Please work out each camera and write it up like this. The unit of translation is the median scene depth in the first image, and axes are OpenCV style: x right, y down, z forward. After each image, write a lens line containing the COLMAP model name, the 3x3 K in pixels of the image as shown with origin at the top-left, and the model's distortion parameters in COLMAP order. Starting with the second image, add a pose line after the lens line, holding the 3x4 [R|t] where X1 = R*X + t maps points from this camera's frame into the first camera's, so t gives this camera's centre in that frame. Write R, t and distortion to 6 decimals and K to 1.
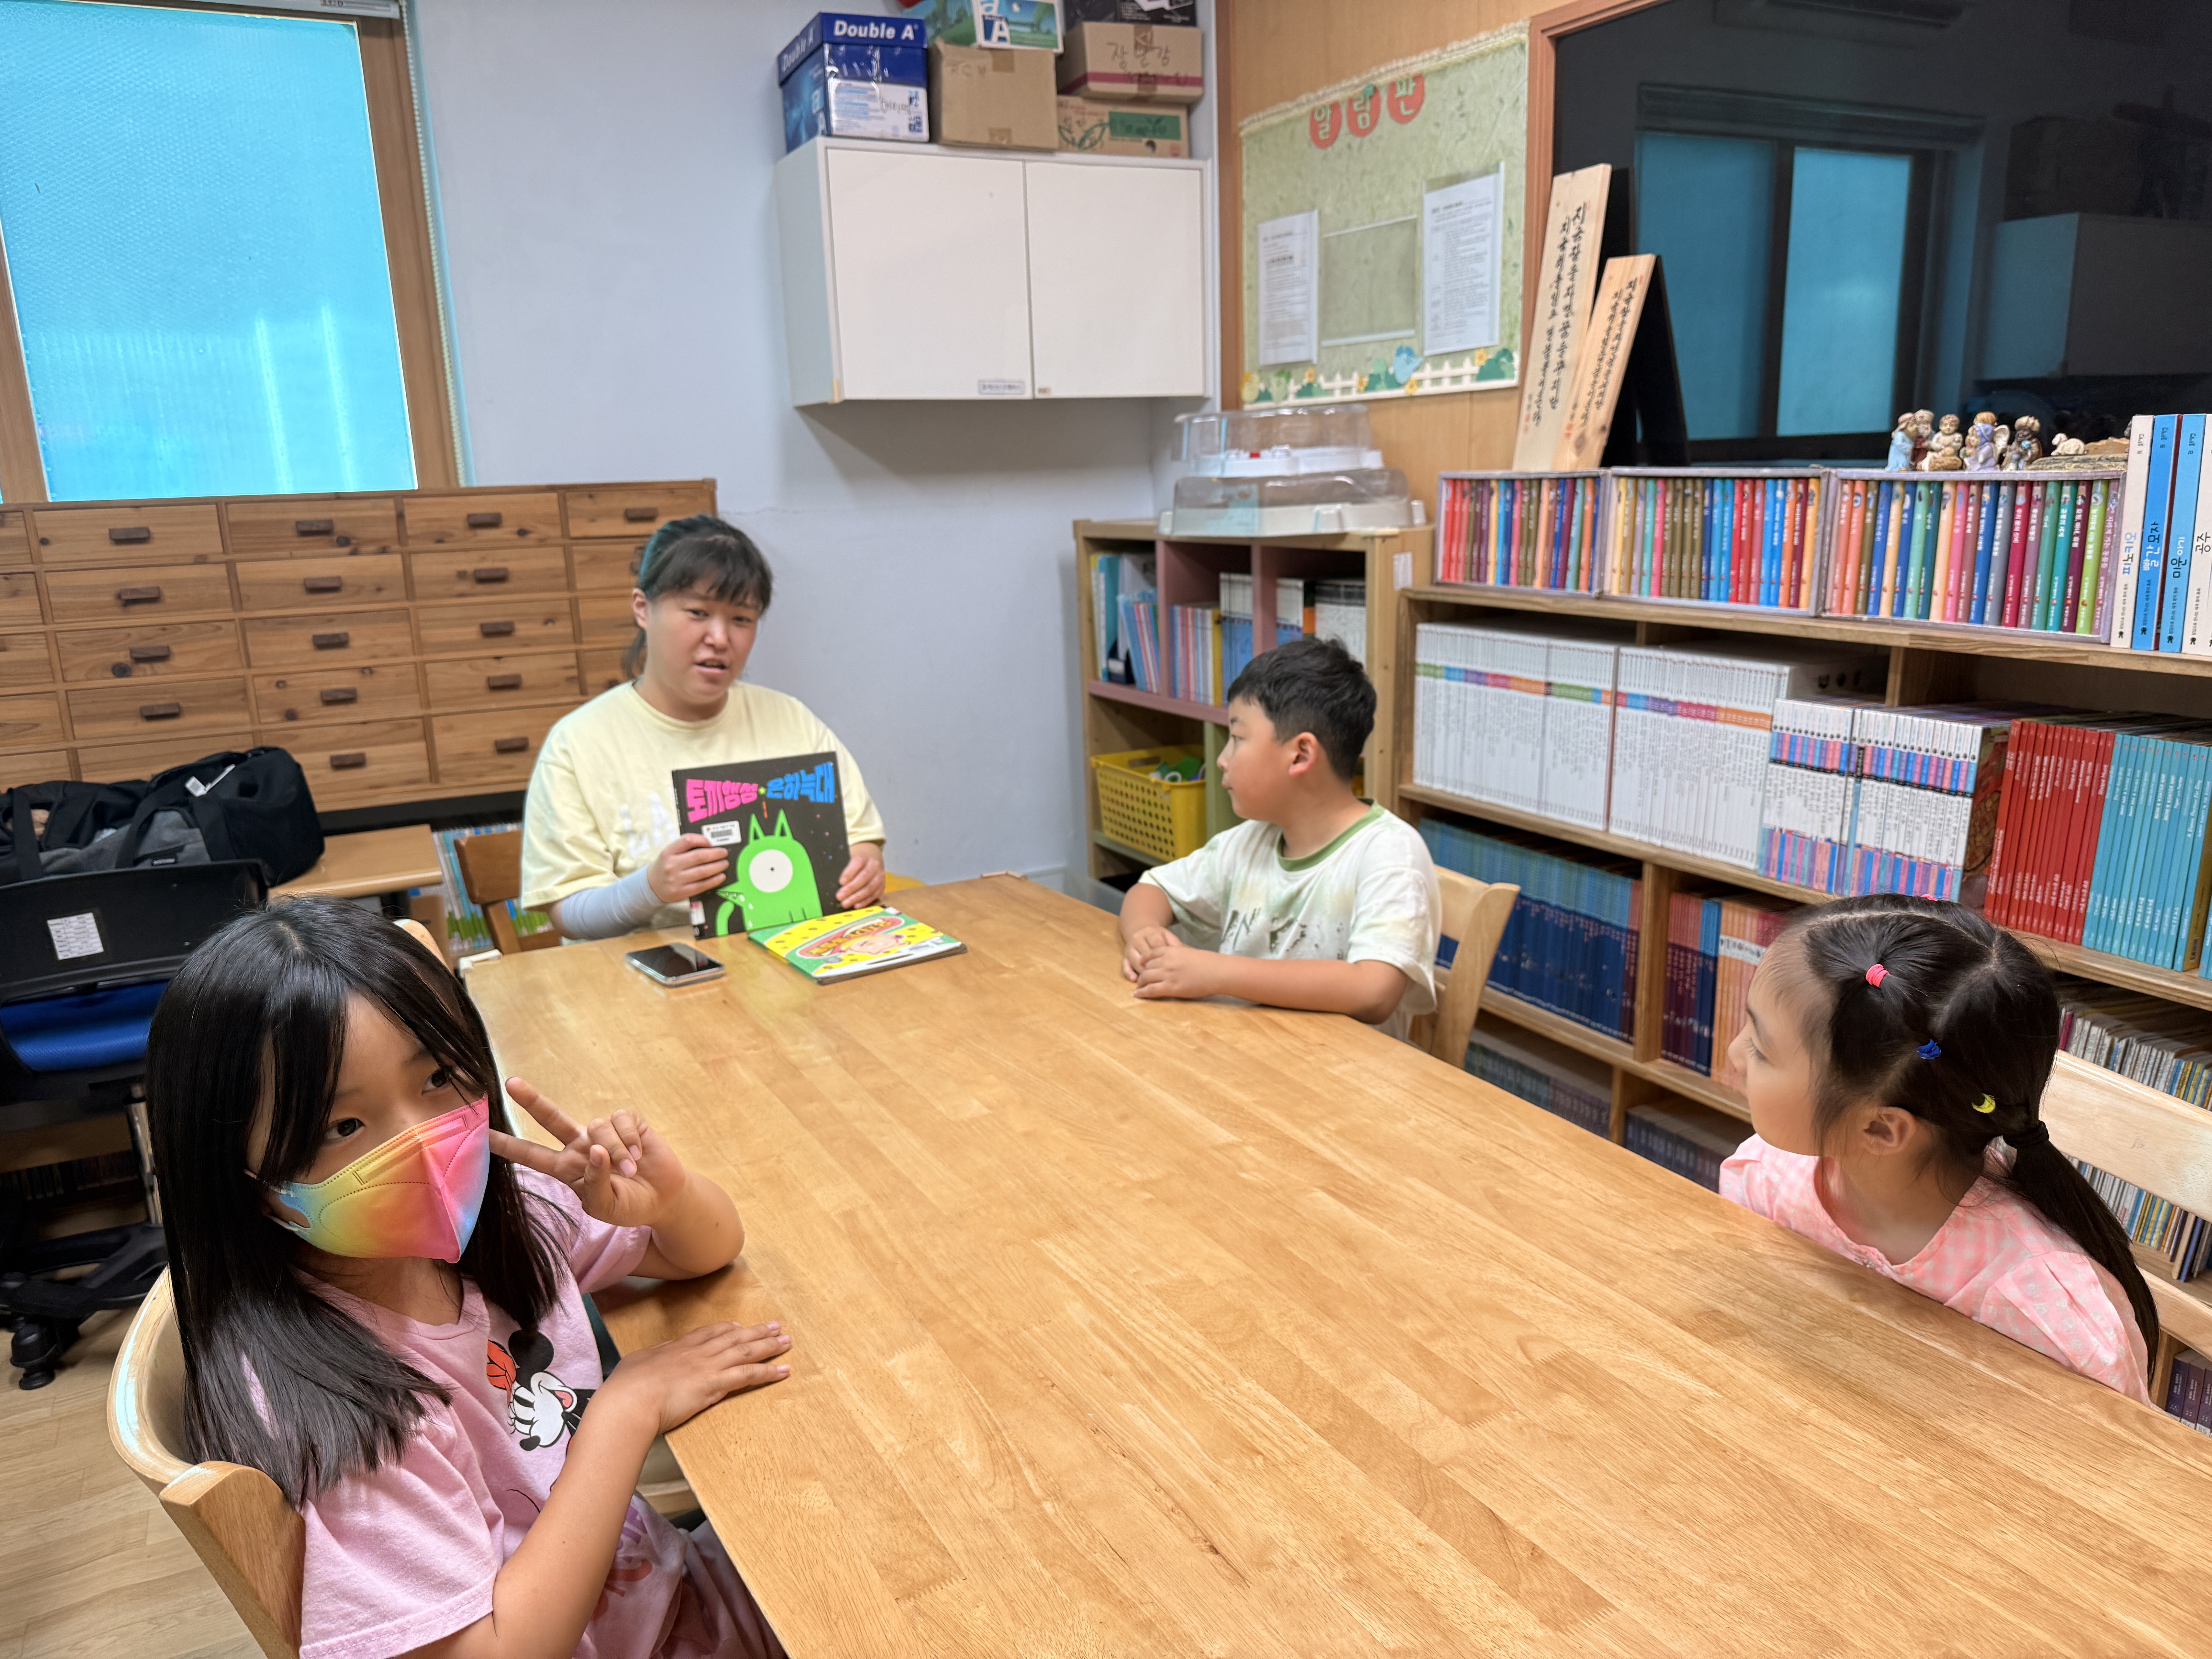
lens RADIAL K [[1553.7, 0, 1099.0], [0, 1553.7, 804.7], [0, 0, 1]] dist [0.021835, -0.019240]
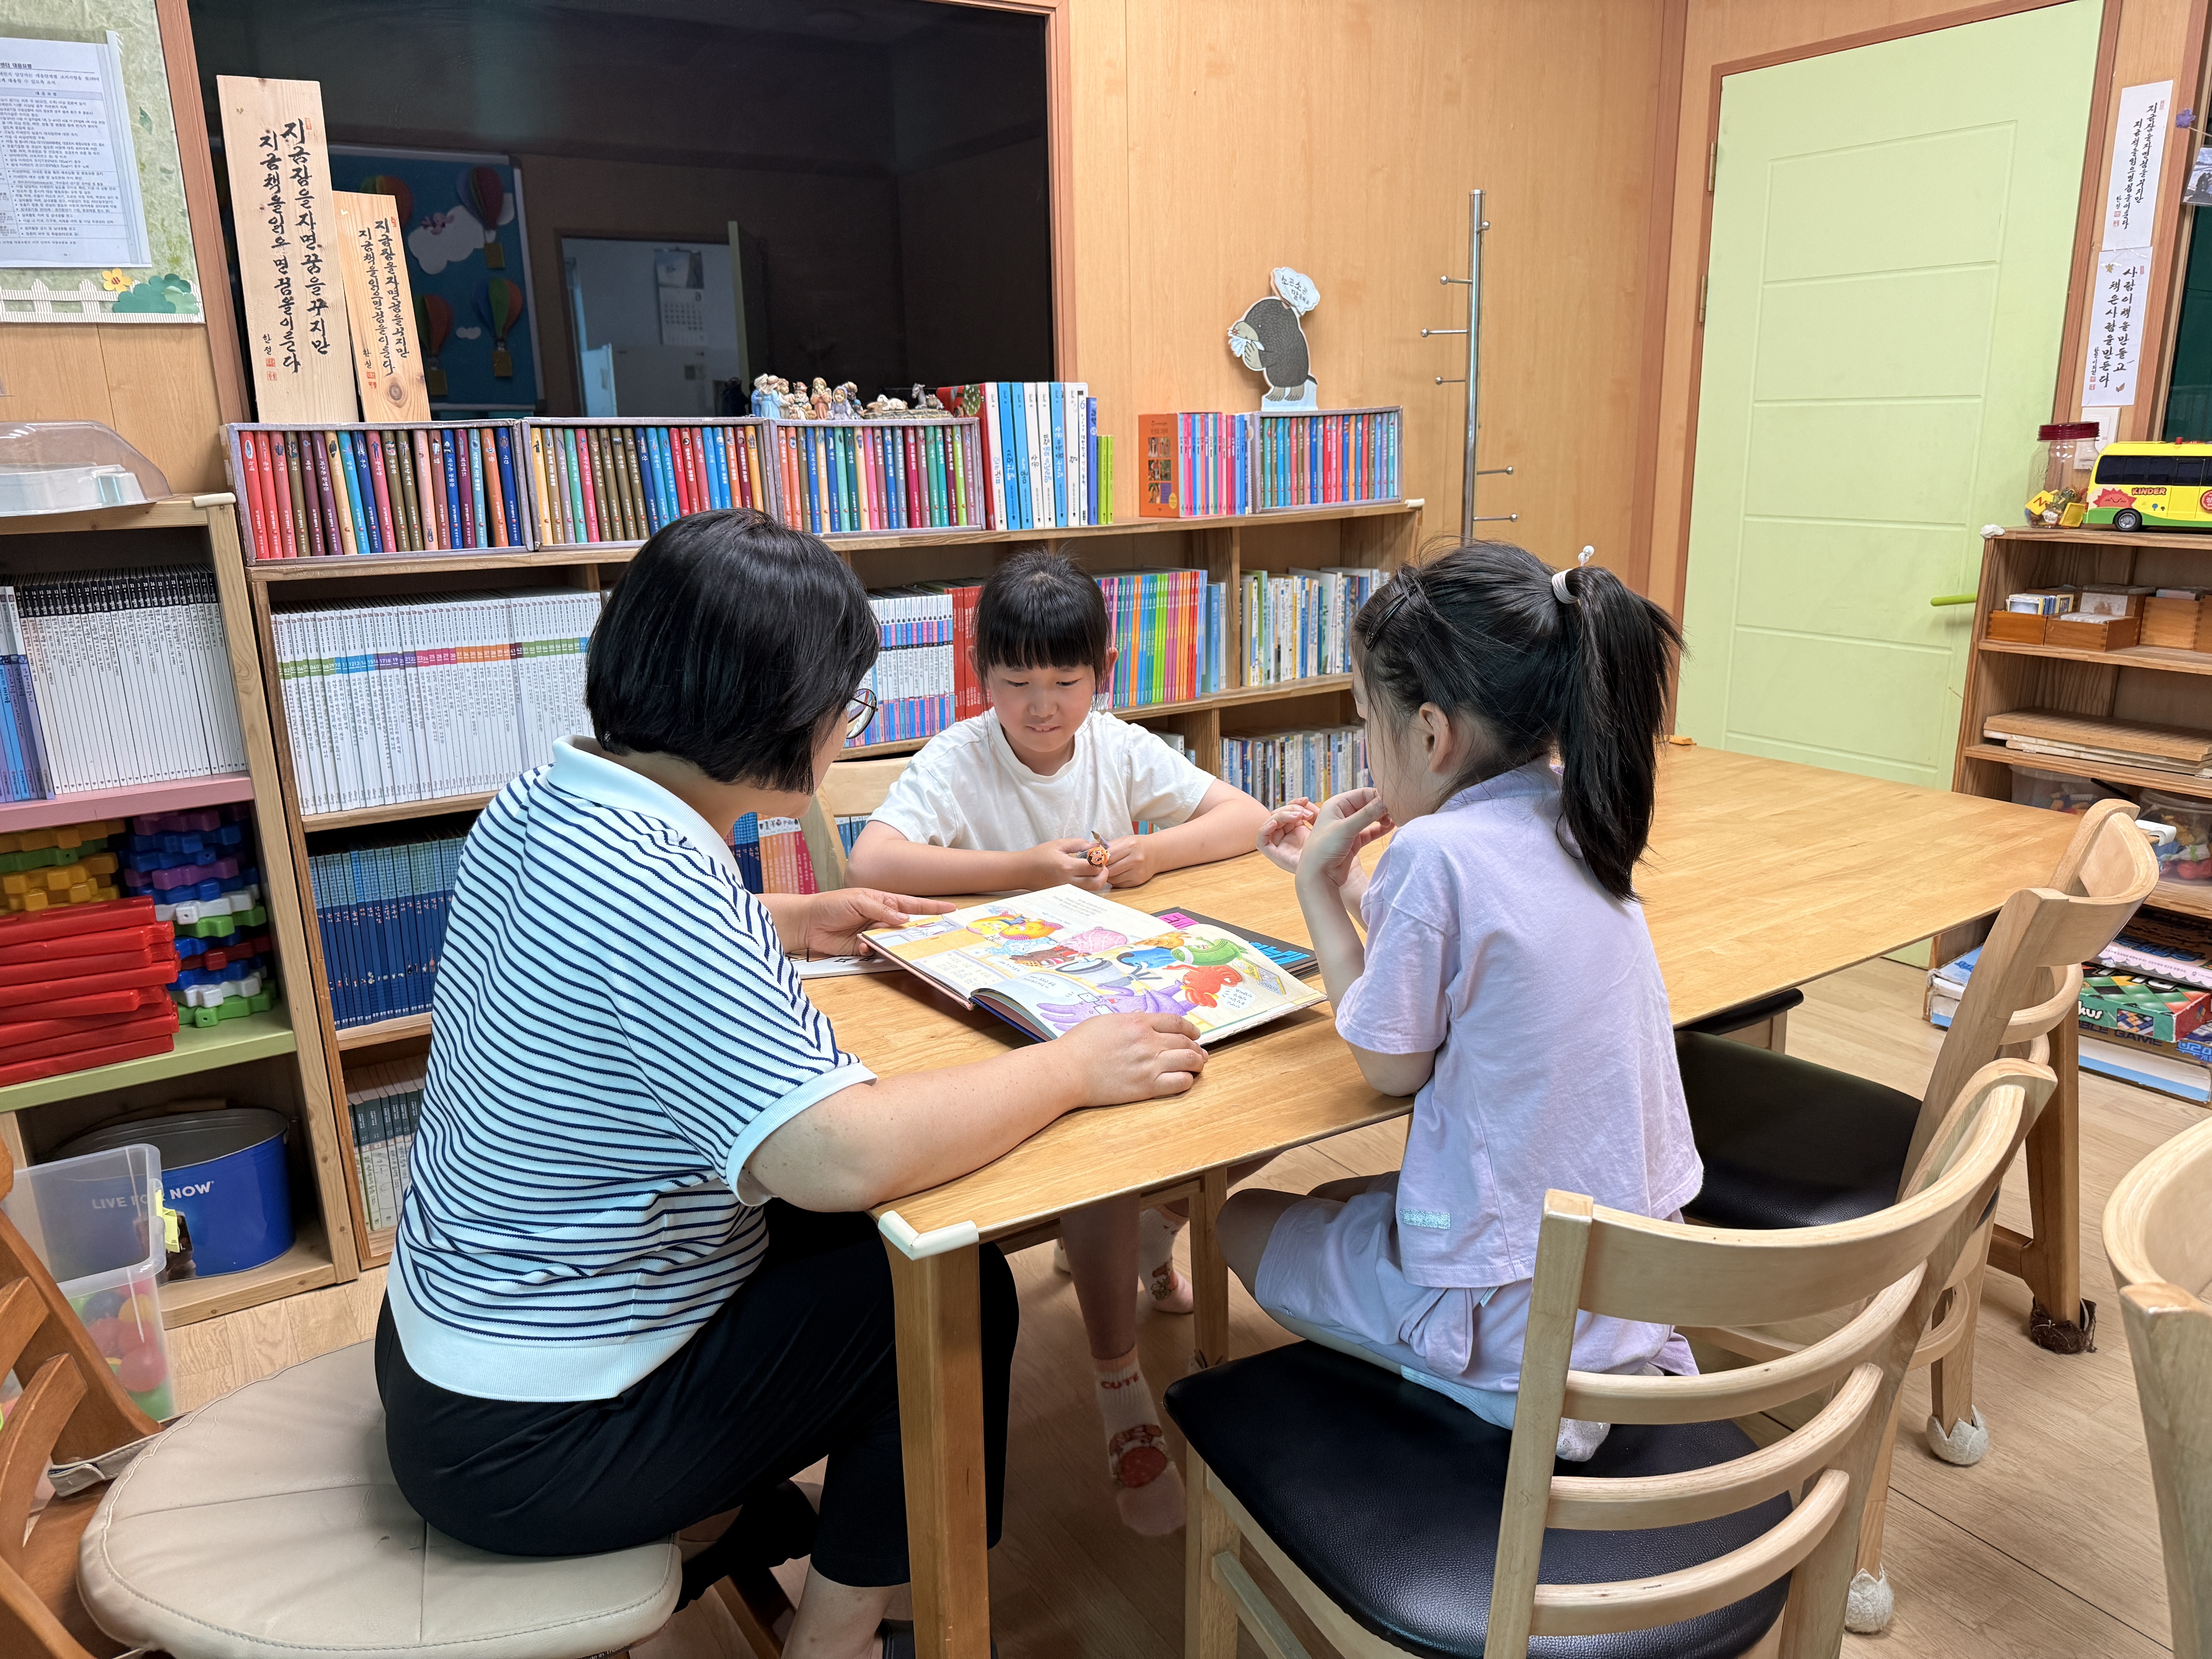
lens RADIAL K [[1586.4, 0, 1110.0], [0, 1586.4, 863.5], [0, 0, 1]] dist [-0.044820, 0.023172]
pose [[-0.055570, -0.239092, 0.969405, -0.693510], [0.228903, 0.941996, 0.245454, -0.105351], [-0.971862, 0.235540, 0.002382, 0.675331]]
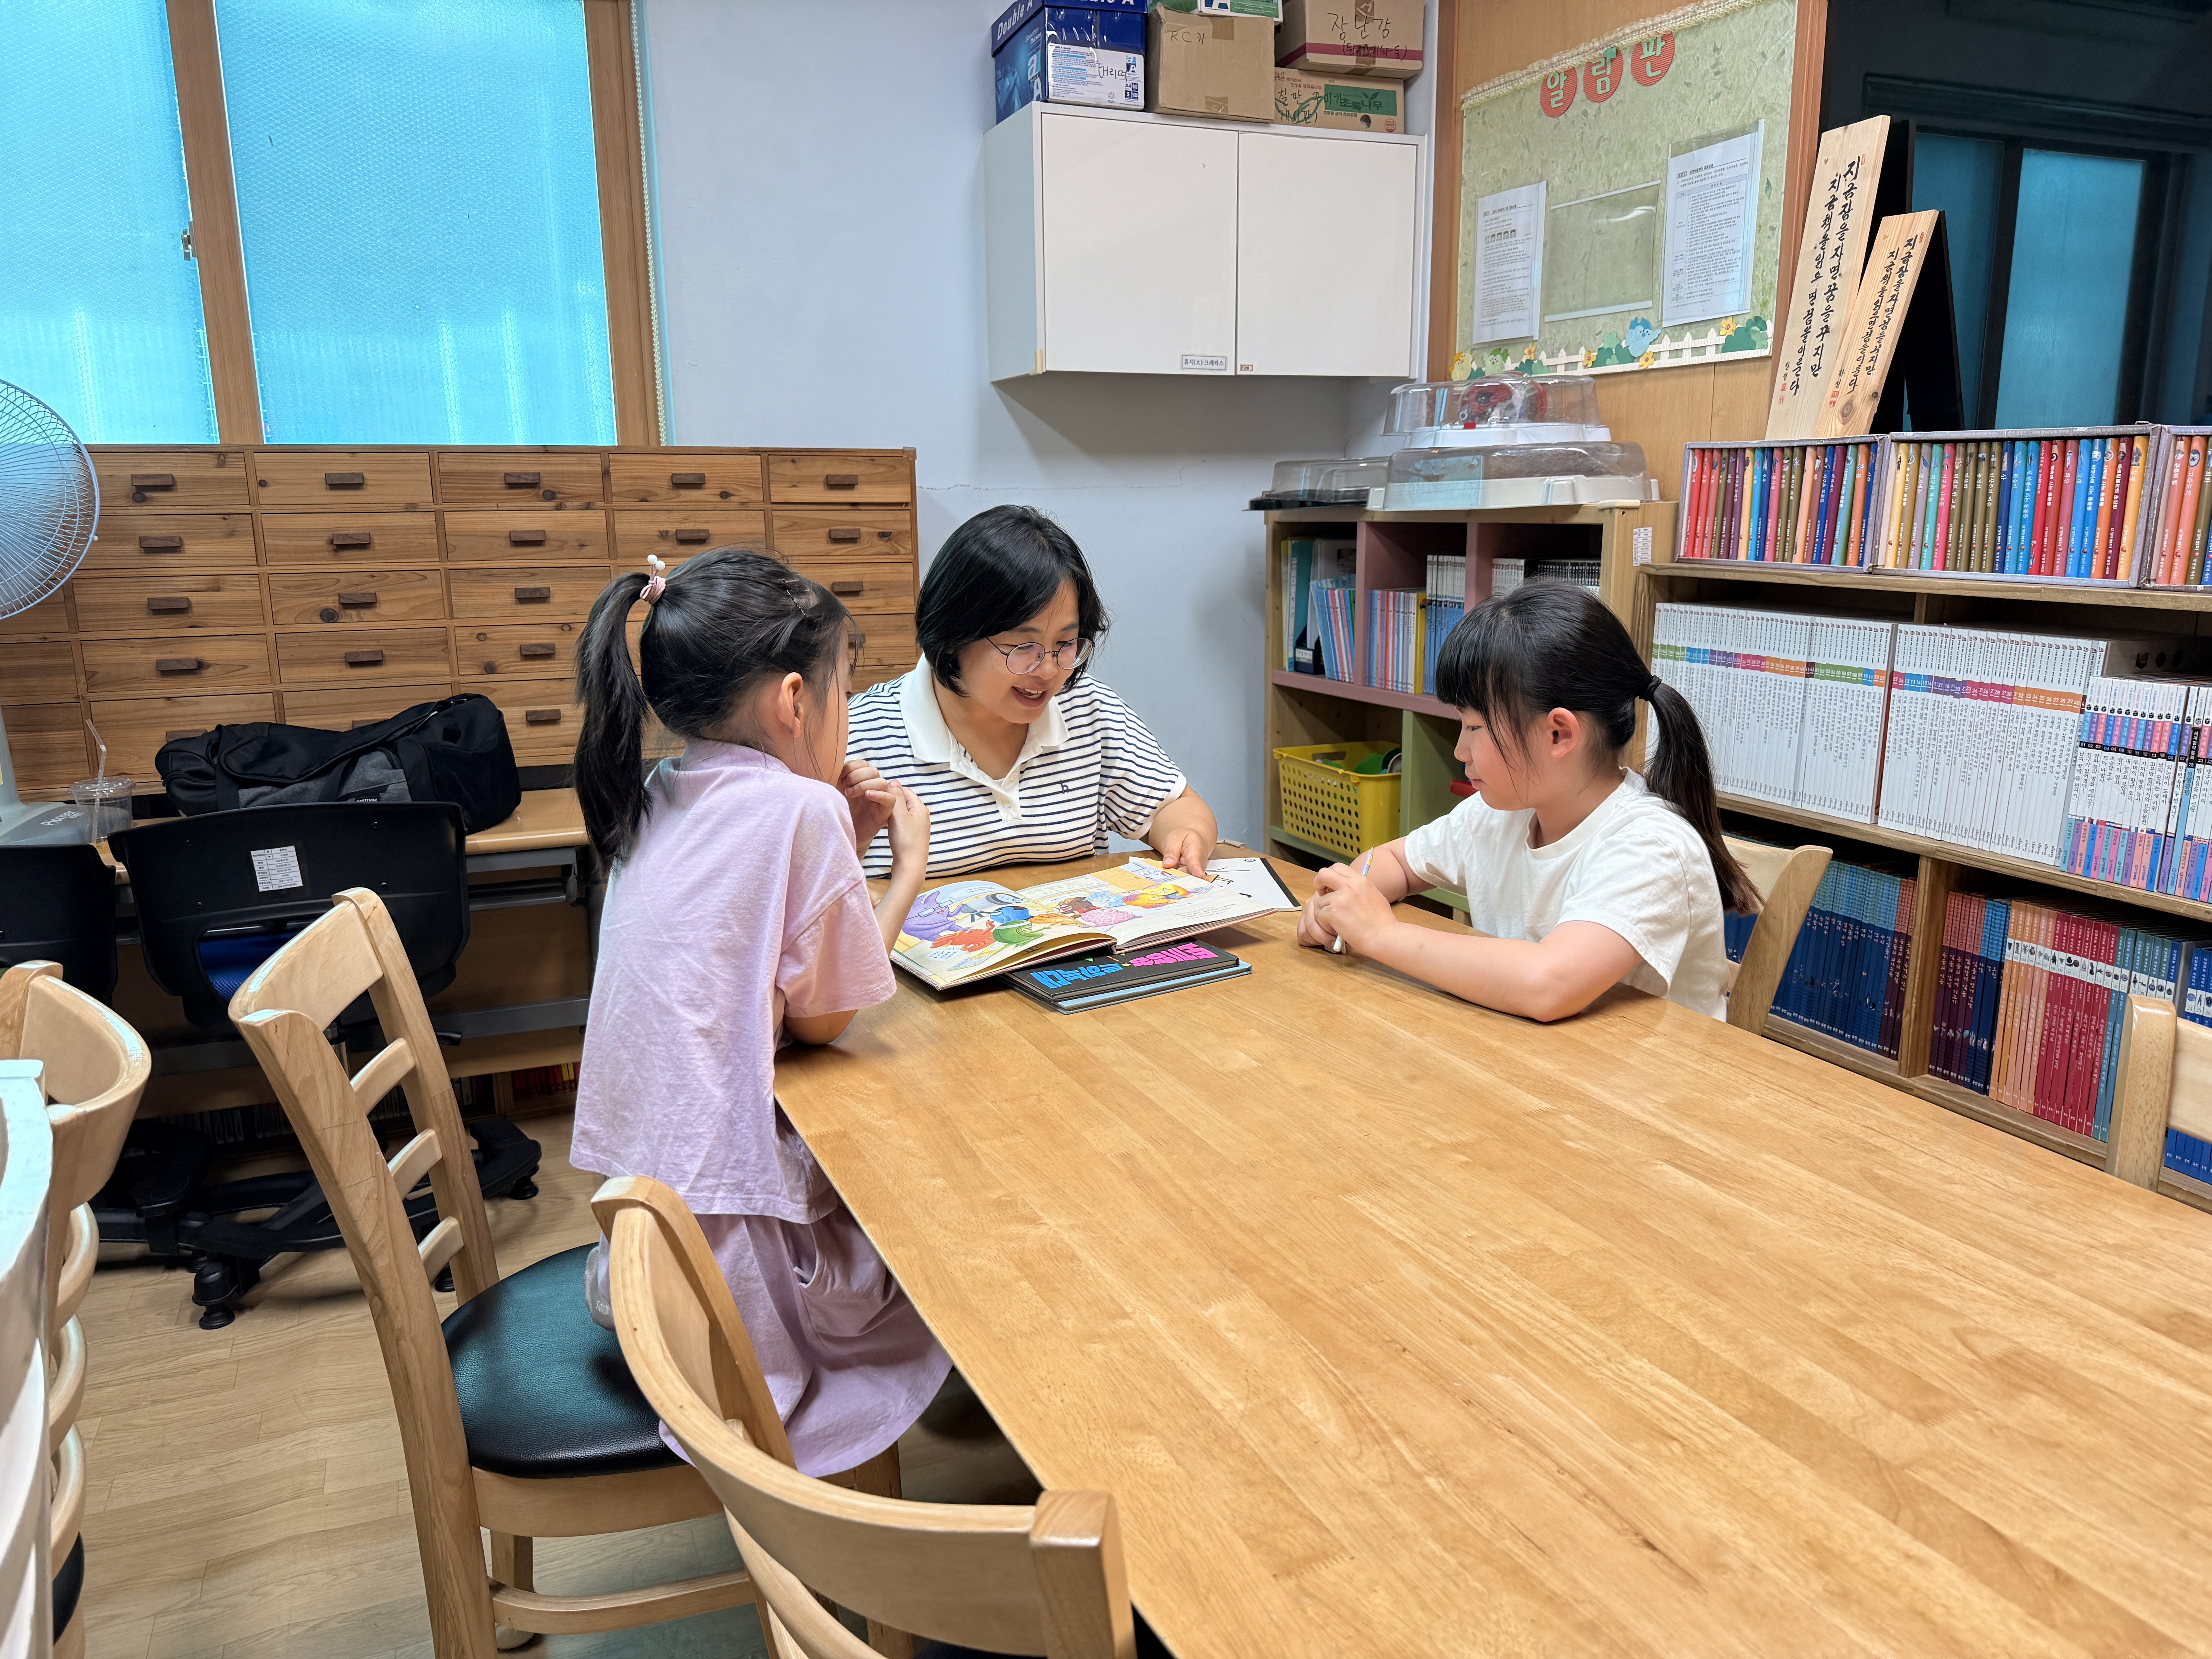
lens RADIAL K [[1546.7, 0, 1123.9], [0, 1546.7, 787.2], [0, 0, 1]] dist [0.031026, -0.020929]
pose [[0.997208, 0.036622, -0.065076, -0.056993], [-0.038332, 0.998946, -0.025232, 0.035066], [0.064084, 0.027656, 0.997561, 0.046246]]
